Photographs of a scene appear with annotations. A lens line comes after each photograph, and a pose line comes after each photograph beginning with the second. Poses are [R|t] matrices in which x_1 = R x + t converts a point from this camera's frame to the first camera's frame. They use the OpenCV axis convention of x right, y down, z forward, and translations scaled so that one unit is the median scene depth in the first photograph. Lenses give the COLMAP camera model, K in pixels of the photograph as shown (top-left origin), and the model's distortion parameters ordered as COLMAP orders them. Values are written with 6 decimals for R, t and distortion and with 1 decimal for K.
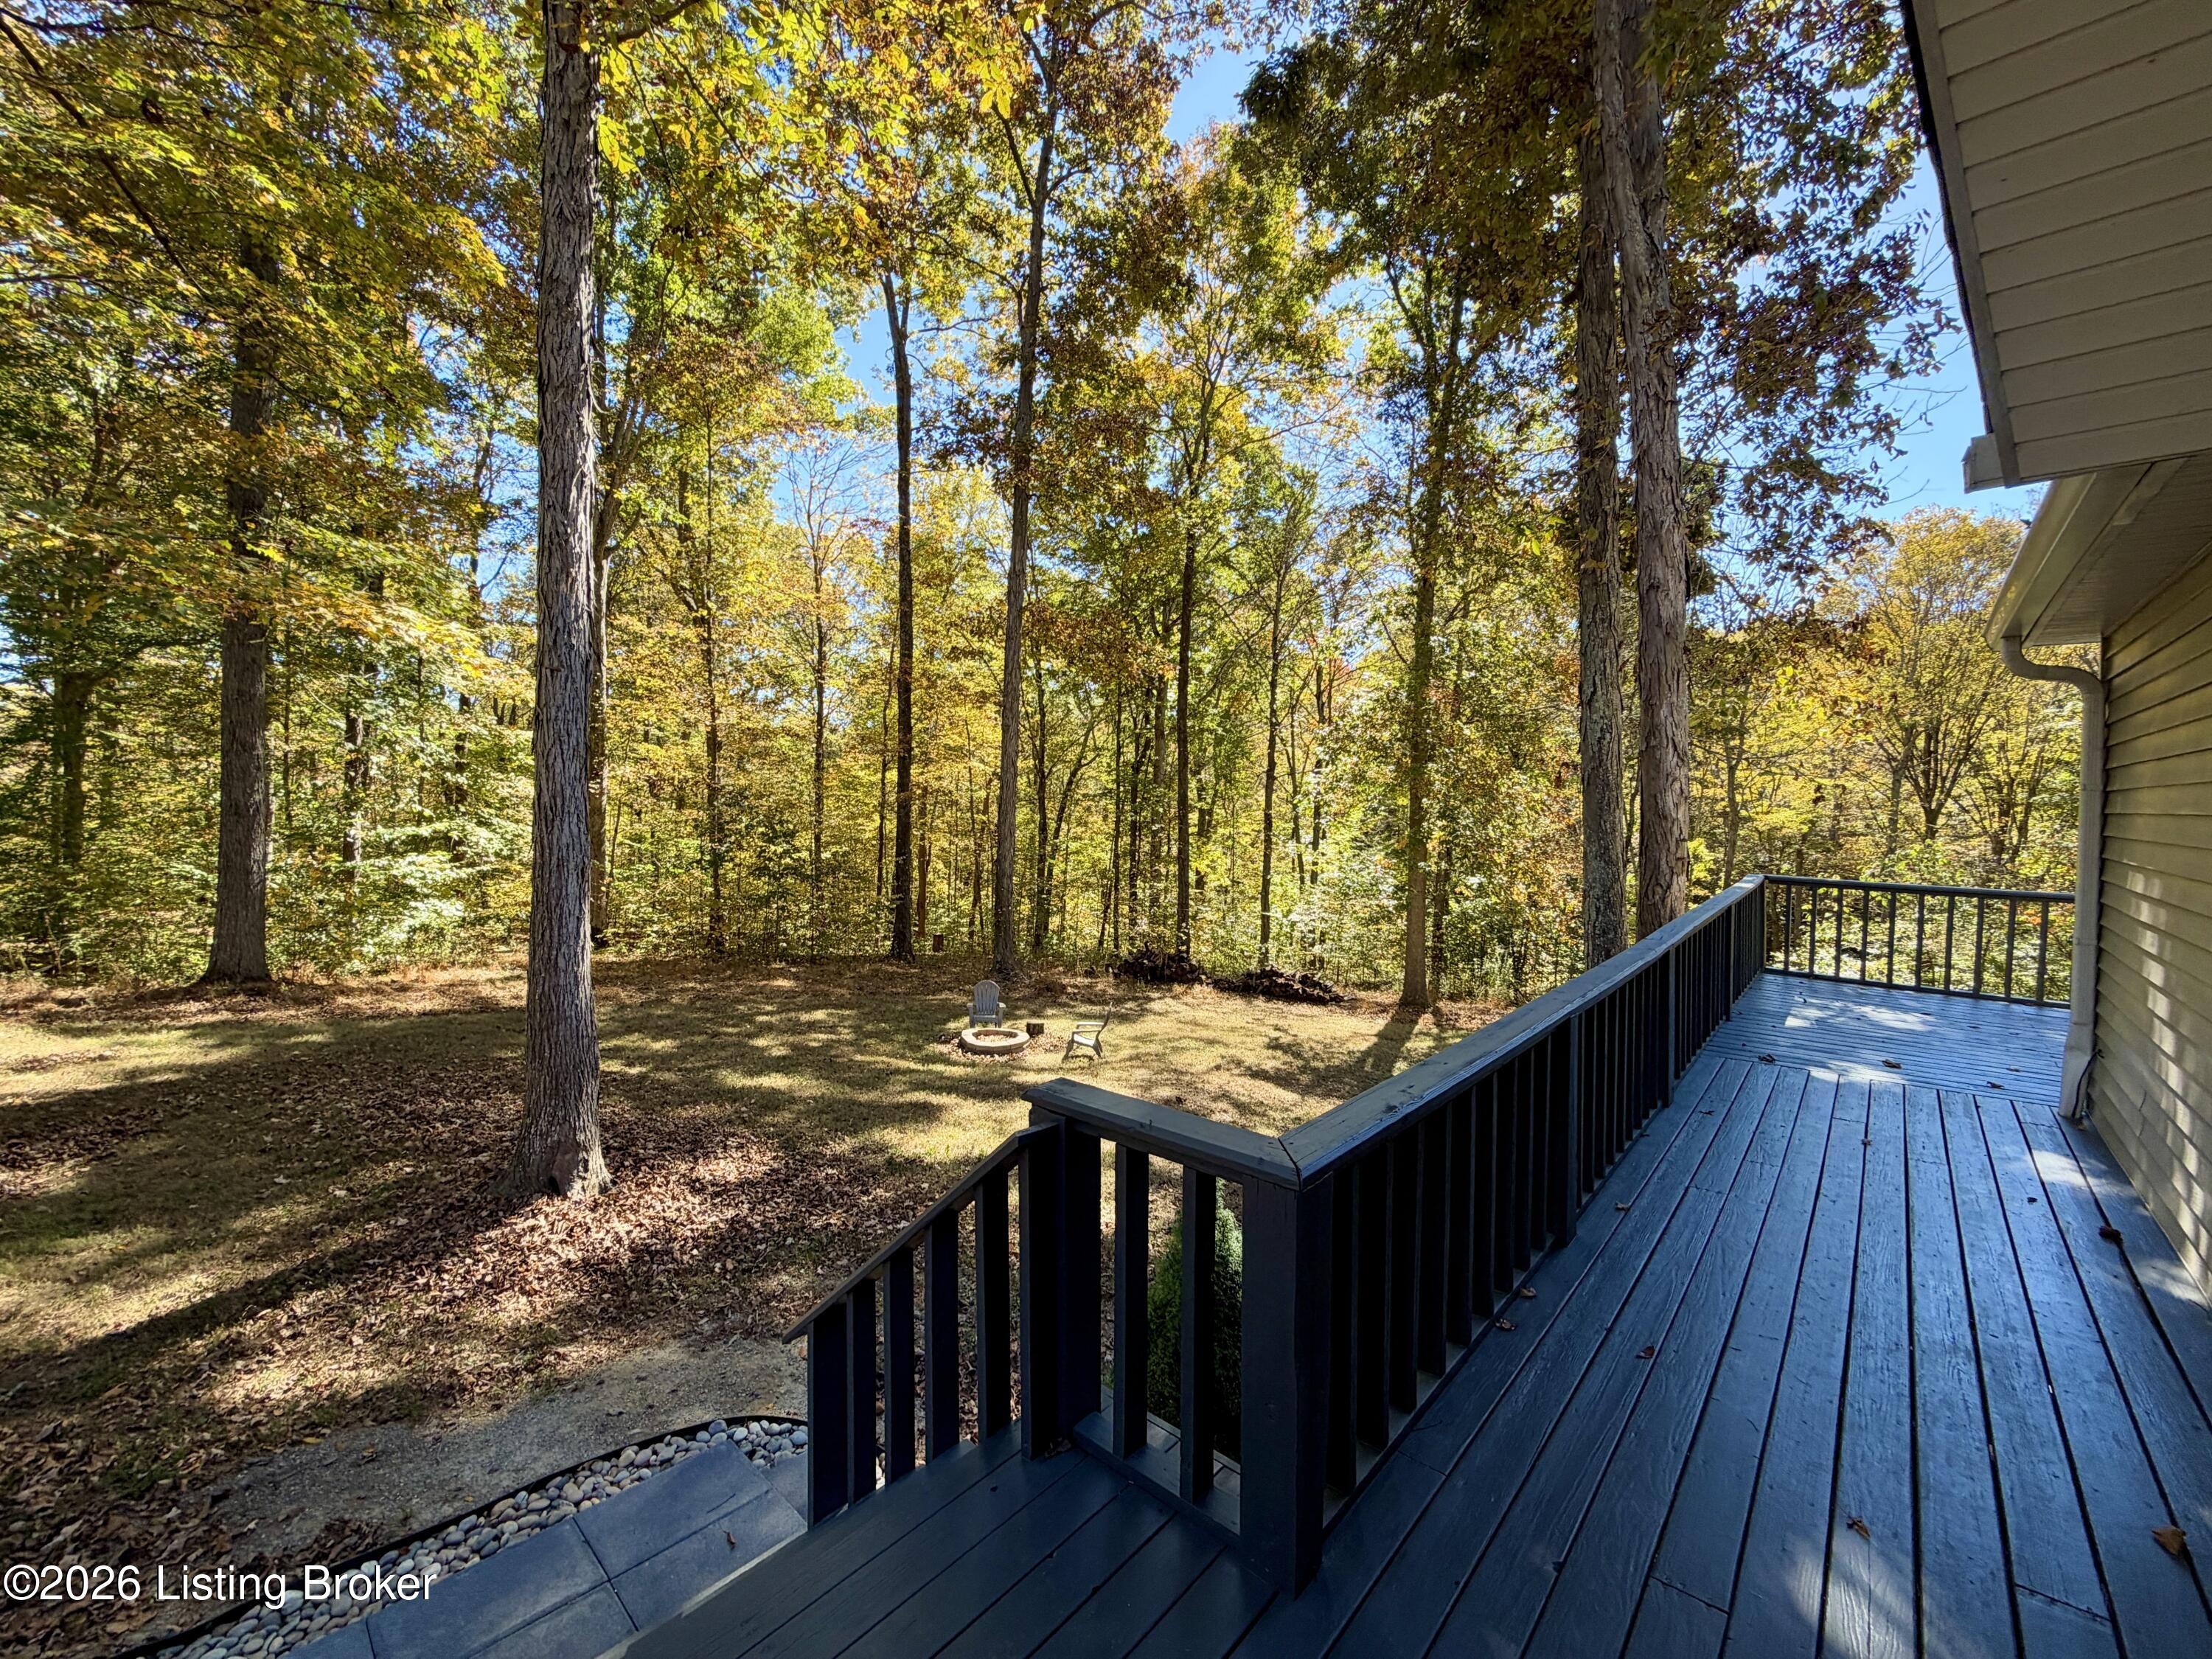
lens RADIAL K [[884.0, 0, 1099.4], [0, 884.0, 826.7], [0, 0, 1]] dist [-0.000676, 0.000483]
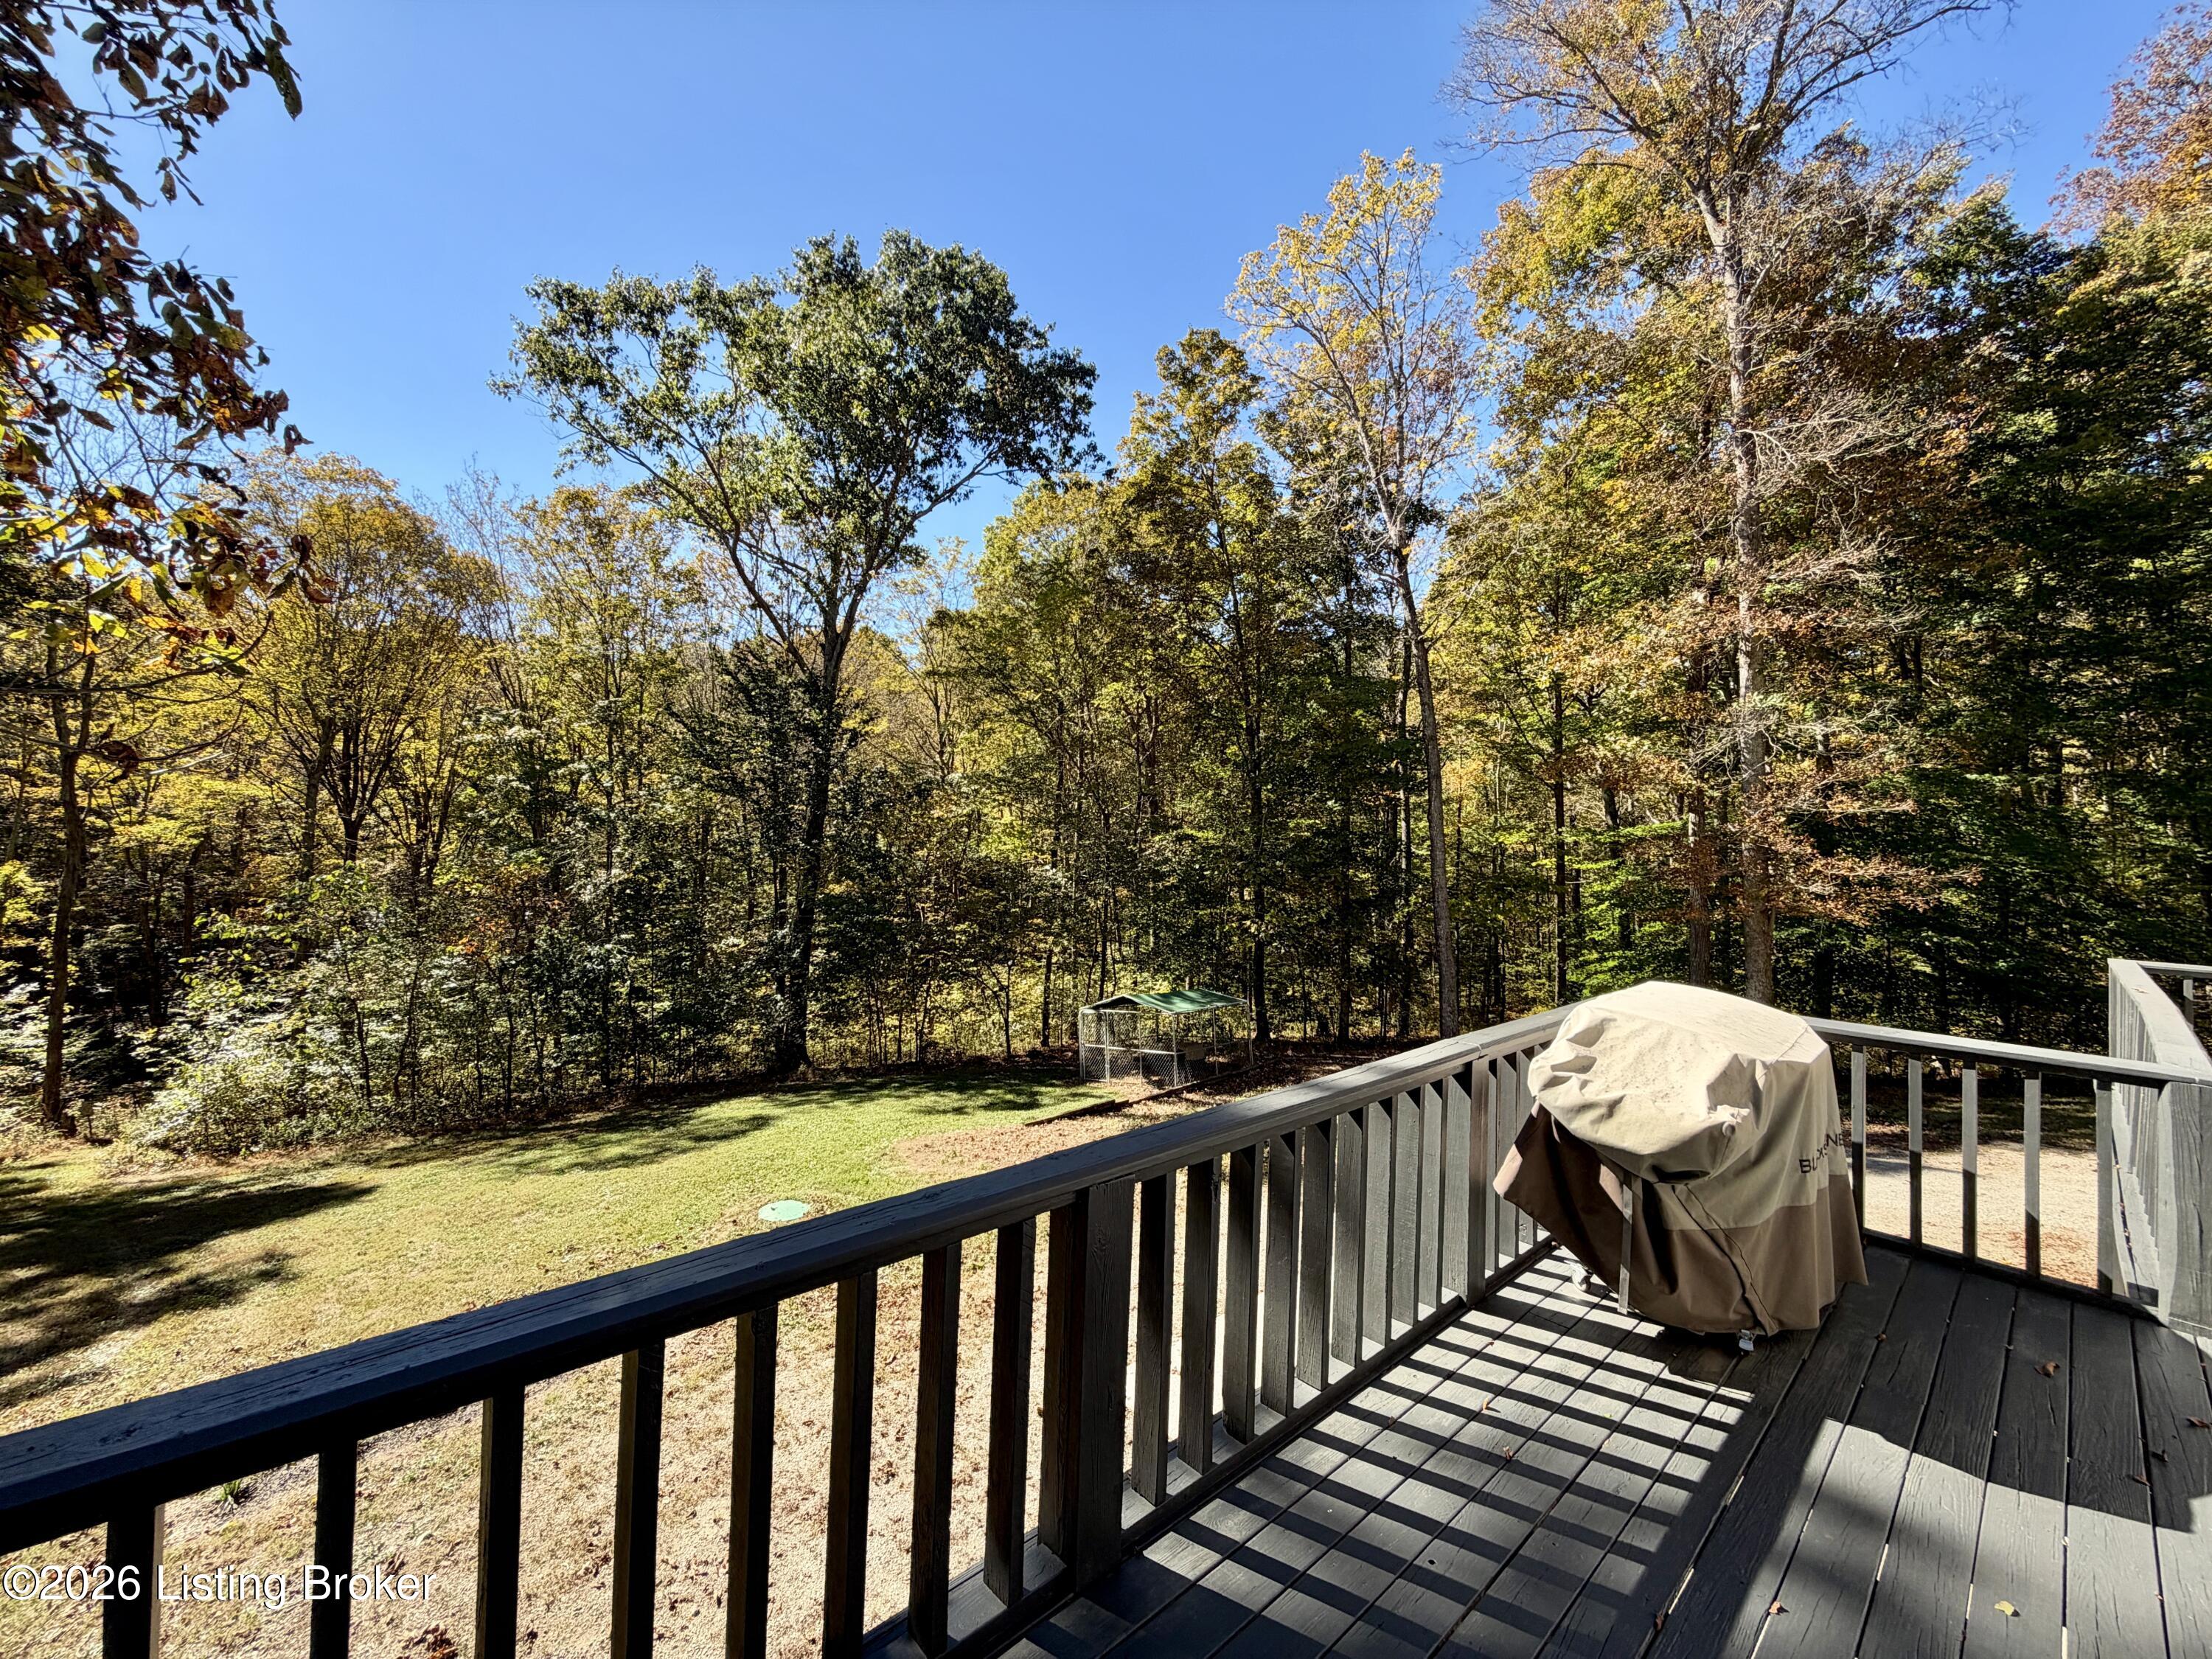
lens RADIAL K [[884.0, 0, 1092.8], [0, 884.0, 827.0], [0, 0, 1]] dist [-0.000676, 0.000483]
pose [[0.112947, 0.002458, 0.993598, 0.151444], [0.009002, 0.999953, -0.003497, -0.004235], [-0.993560, 0.009339, 0.112919, 0.168135]]
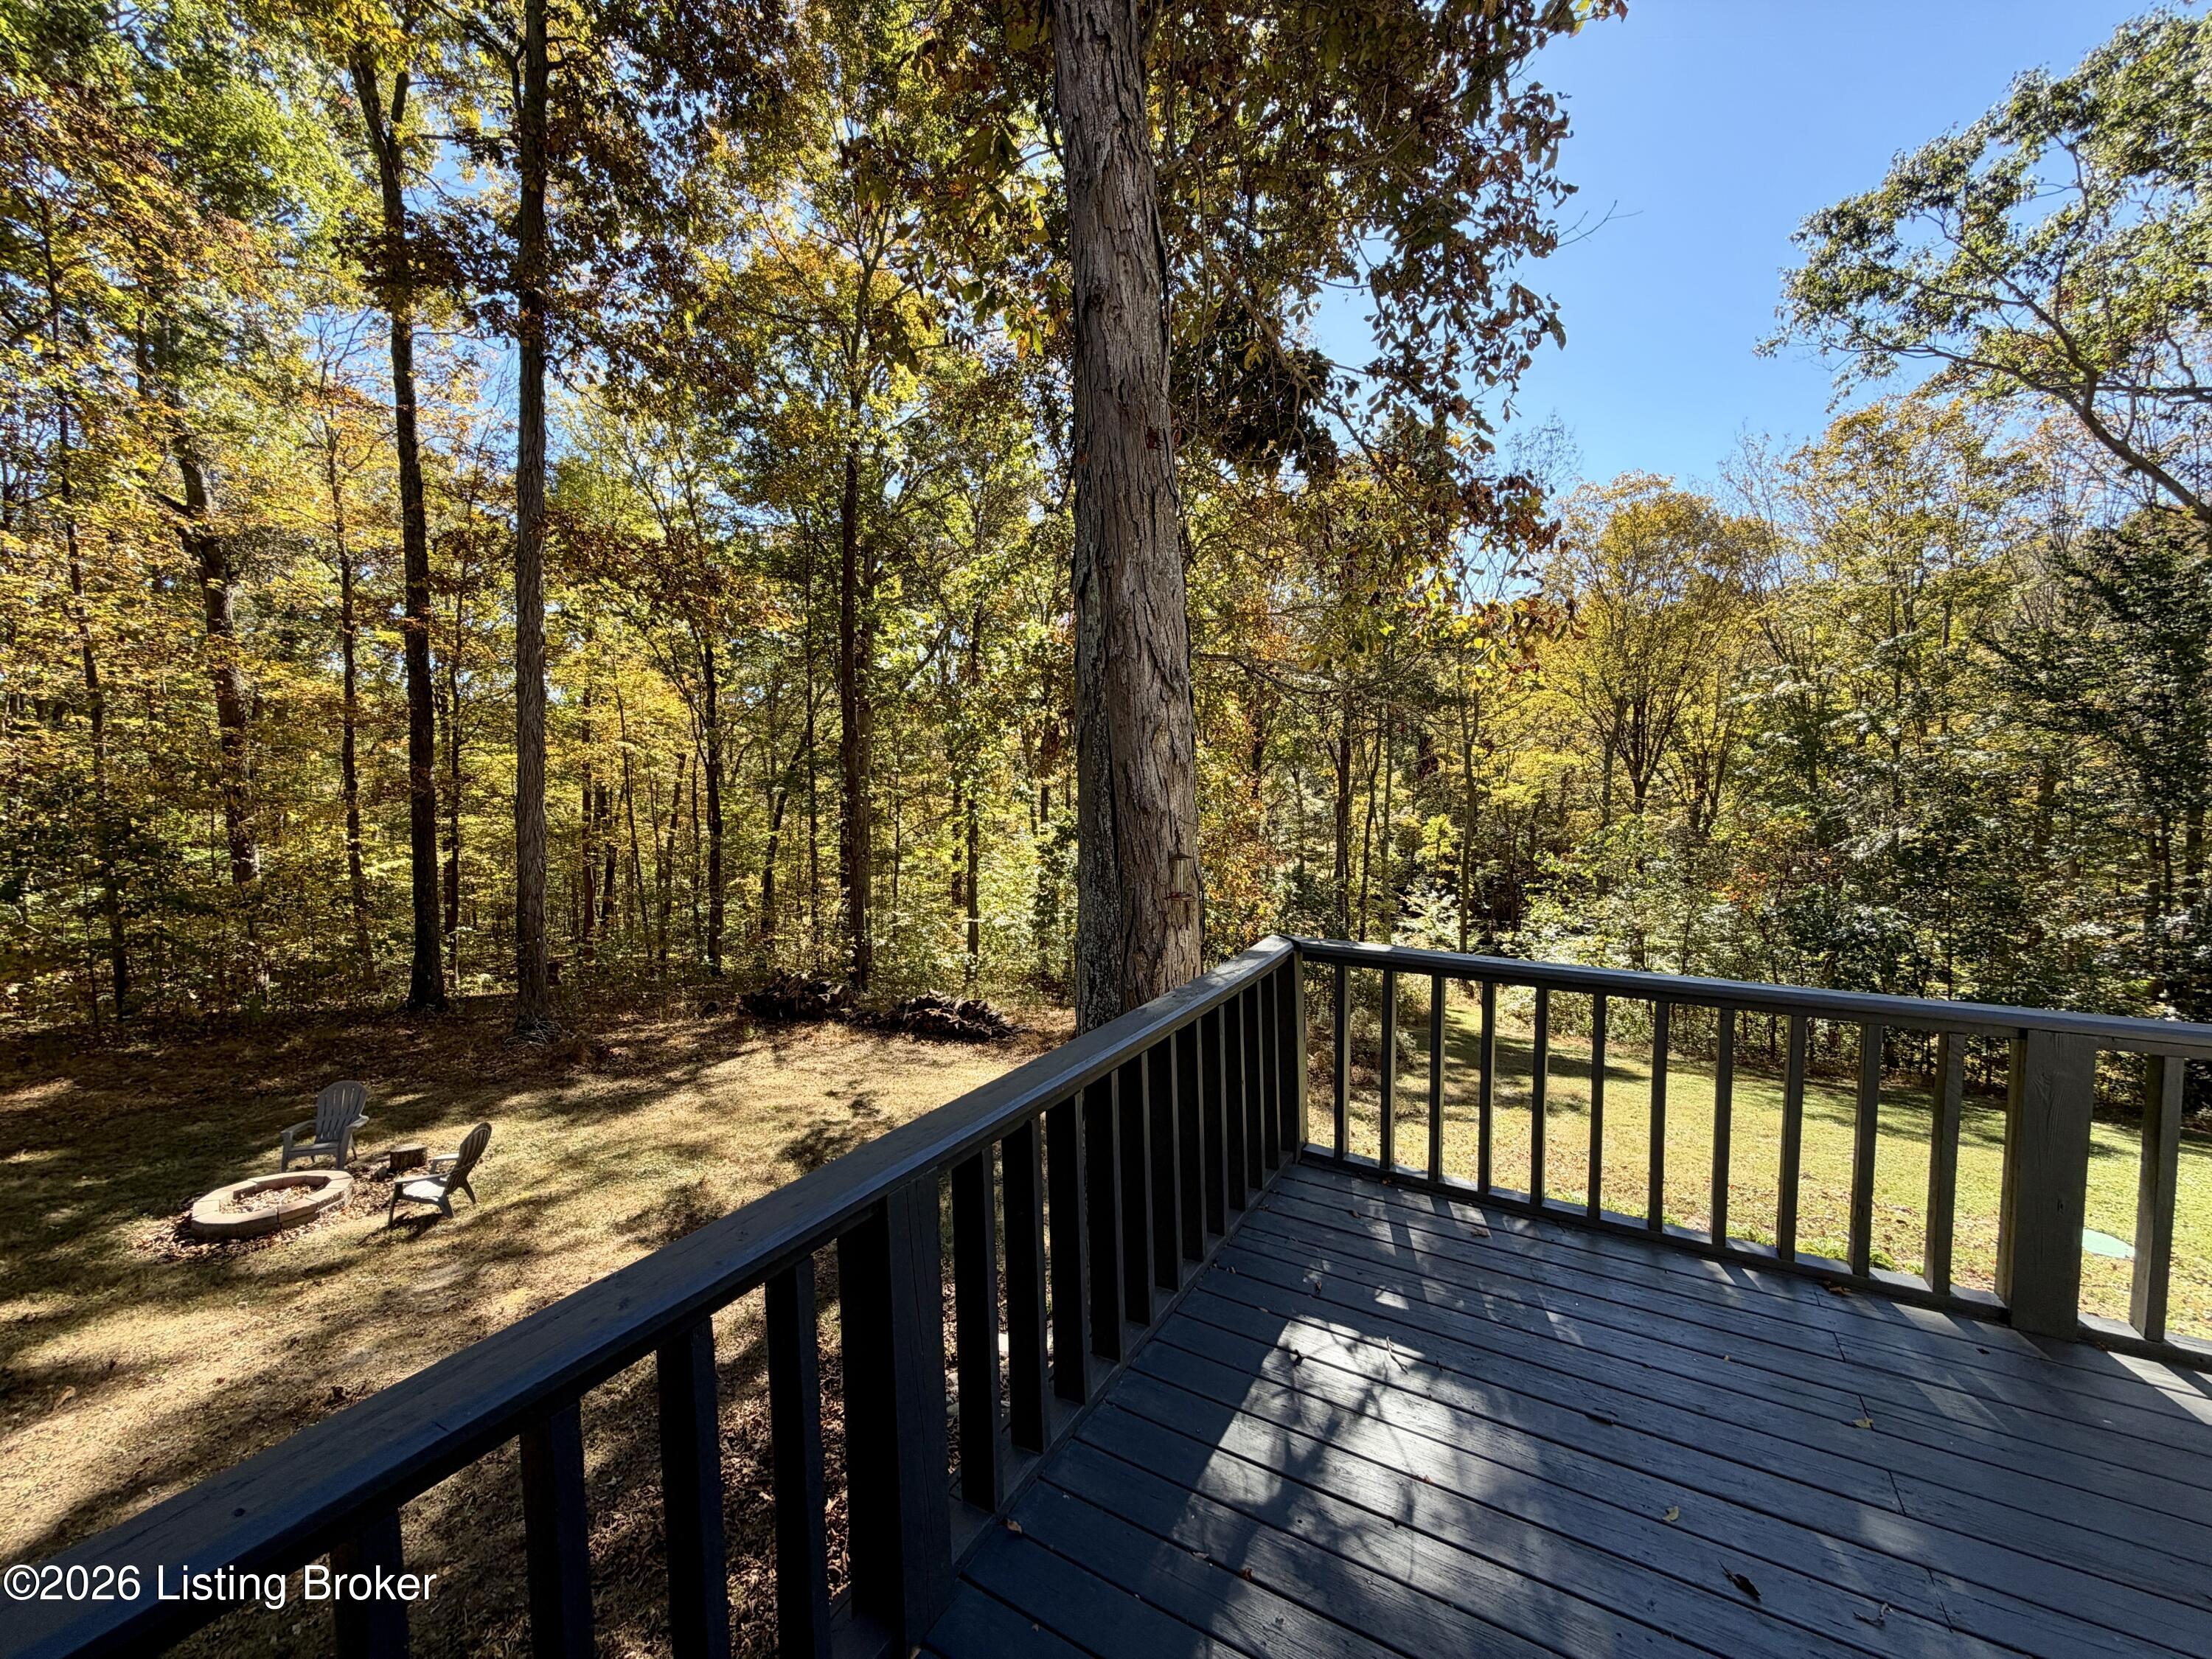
lens RADIAL K [[884.0, 0, 1101.5], [0, 884.0, 834.6], [0, 0, 1]] dist [-0.000676, 0.000483]
pose [[0.978684, -0.028511, 0.203383, 0.119948], [0.023267, 0.999333, 0.028129, -0.001856], [-0.204049, -0.022797, 0.978695, 0.122321]]
